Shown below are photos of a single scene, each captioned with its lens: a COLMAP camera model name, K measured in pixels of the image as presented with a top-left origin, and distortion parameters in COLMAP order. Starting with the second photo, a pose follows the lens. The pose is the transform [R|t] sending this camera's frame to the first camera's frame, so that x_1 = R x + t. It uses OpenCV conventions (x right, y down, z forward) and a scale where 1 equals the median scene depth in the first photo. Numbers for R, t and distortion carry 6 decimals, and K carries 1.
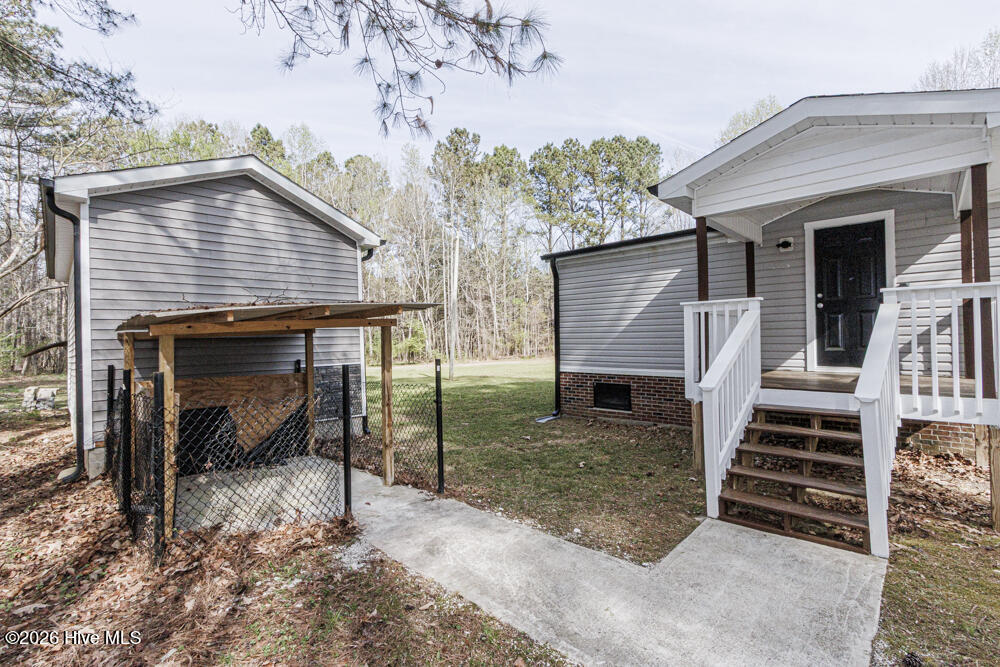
lens RADIAL K [[465.4, 0, 498.0], [0, 465.4, 337.7], [0, 0, 1]] dist [0.009156, 0.000002]
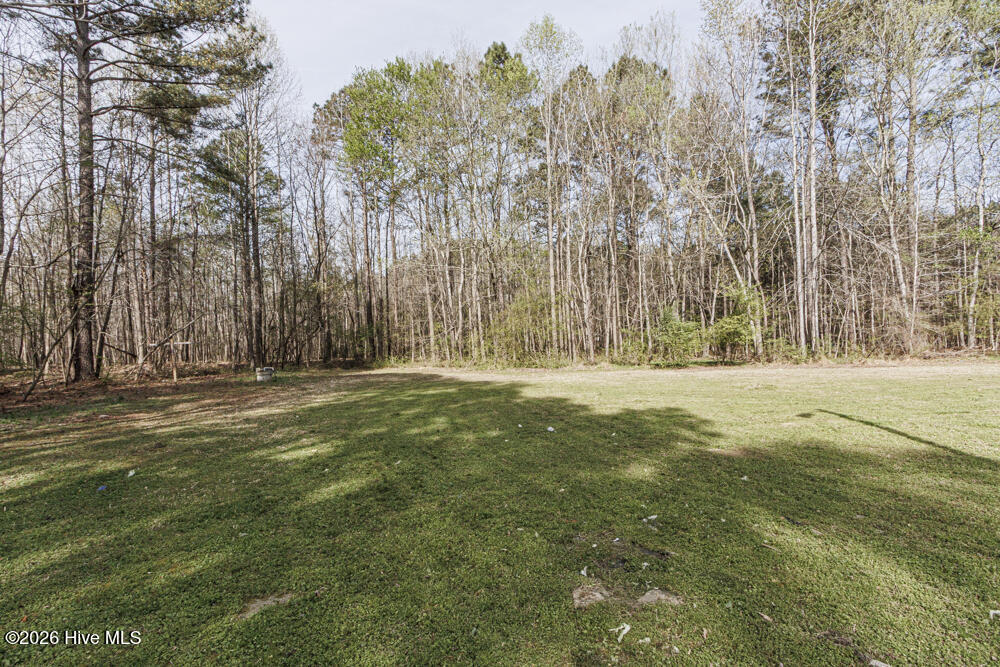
lens RADIAL K [[465.4, 0, 501.5], [0, 465.4, 327.2], [0, 0, 1]] dist [0.009156, 0.000002]
pose [[0.844294, -0.021614, -0.535444, -0.107782], [0.038568, 0.999046, 0.020486, -0.010013], [0.534490, -0.037947, 0.844322, 0.353328]]
